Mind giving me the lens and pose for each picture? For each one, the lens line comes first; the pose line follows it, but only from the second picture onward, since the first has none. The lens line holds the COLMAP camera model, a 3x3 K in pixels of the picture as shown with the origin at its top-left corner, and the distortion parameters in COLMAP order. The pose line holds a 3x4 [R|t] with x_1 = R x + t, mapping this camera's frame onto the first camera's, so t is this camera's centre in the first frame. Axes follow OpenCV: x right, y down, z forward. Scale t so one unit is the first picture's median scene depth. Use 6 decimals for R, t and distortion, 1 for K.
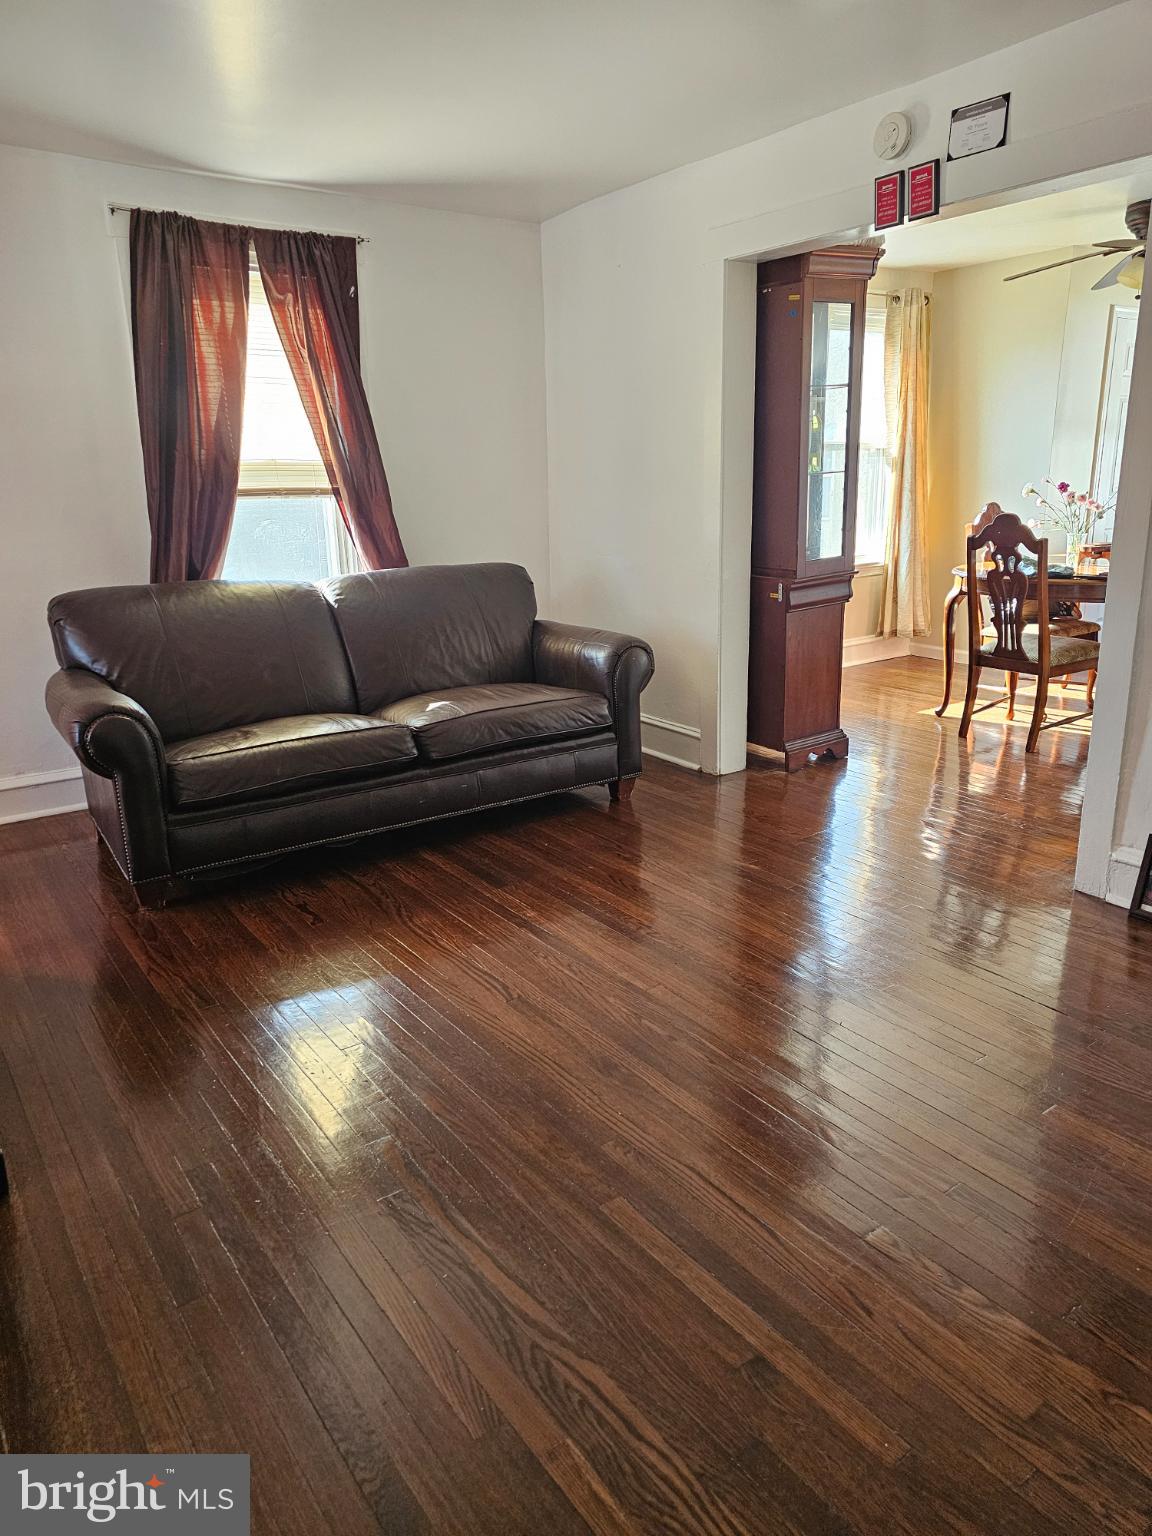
lens RADIAL K [[1018.0, 0, 576.0], [0, 1018.0, 768.0], [0, 0, 1]] dist [0.005506, 0.001941]
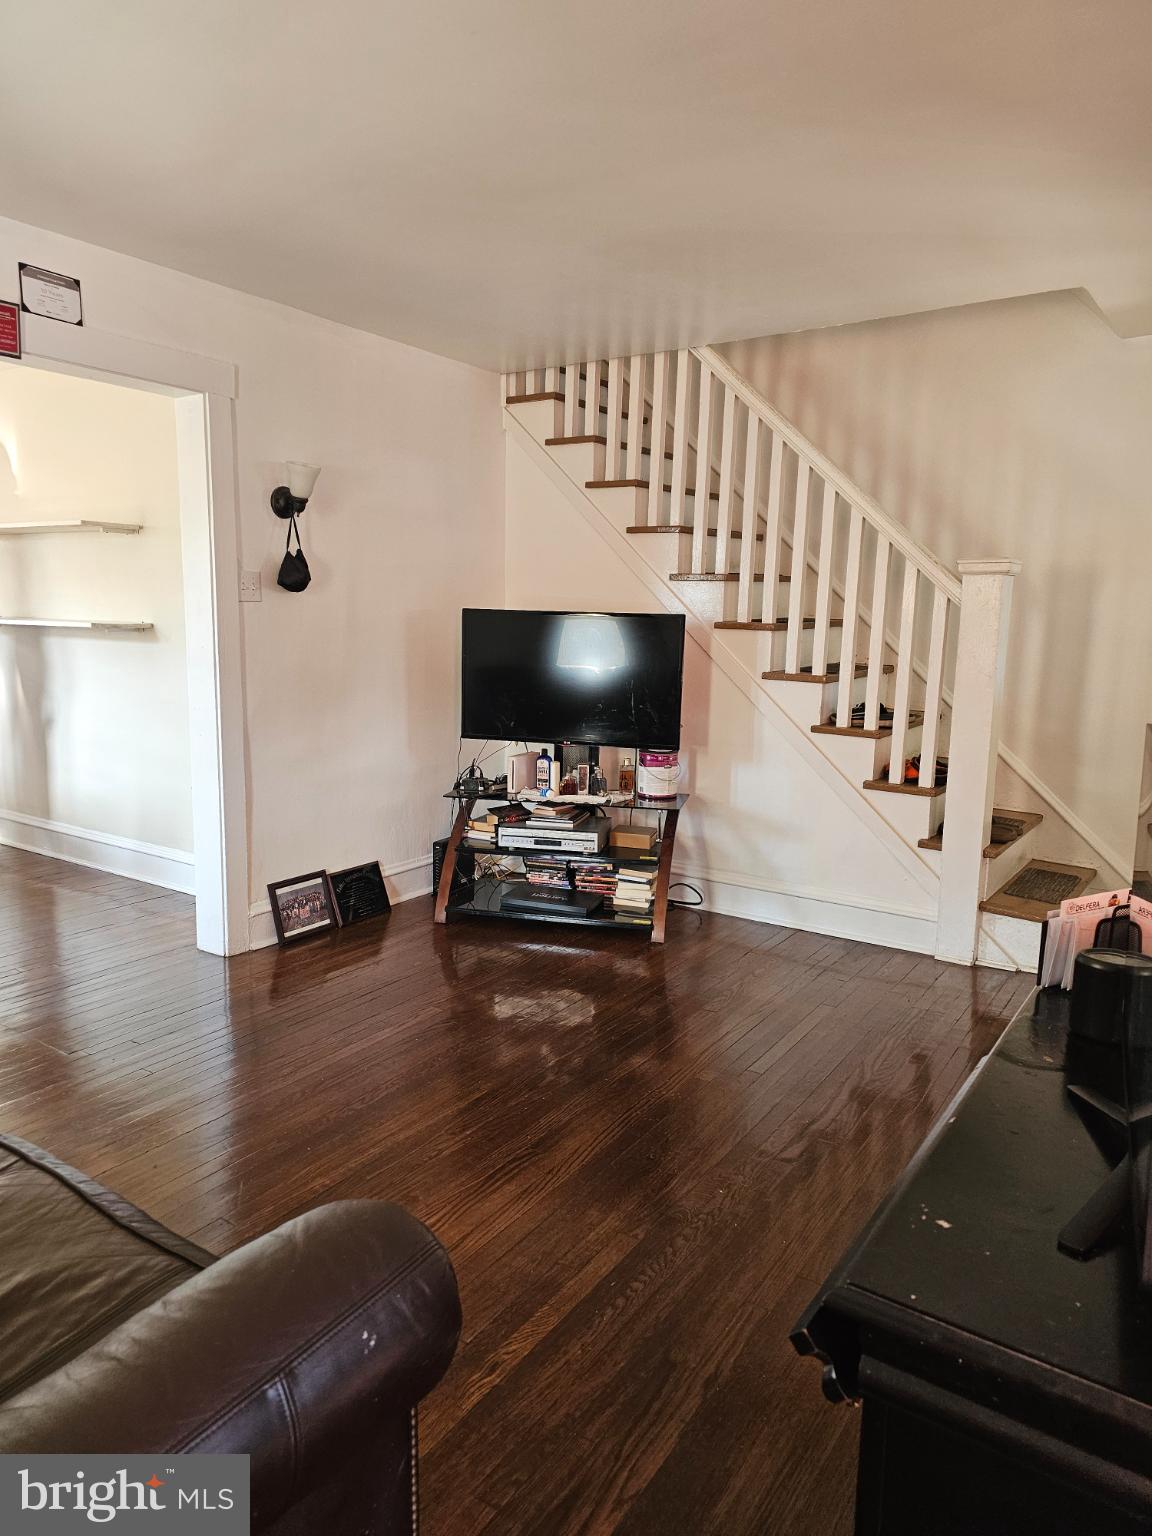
lens RADIAL K [[1018.0, 0, 576.0], [0, 1018.0, 768.0], [0, 0, 1]] dist [0.005506, 0.001941]
pose [[-0.338332, -0.137495, 0.930928, -0.777988], [0.244405, 0.942481, 0.228027, -0.277887], [-0.908734, 0.304672, -0.285267, 0.931778]]
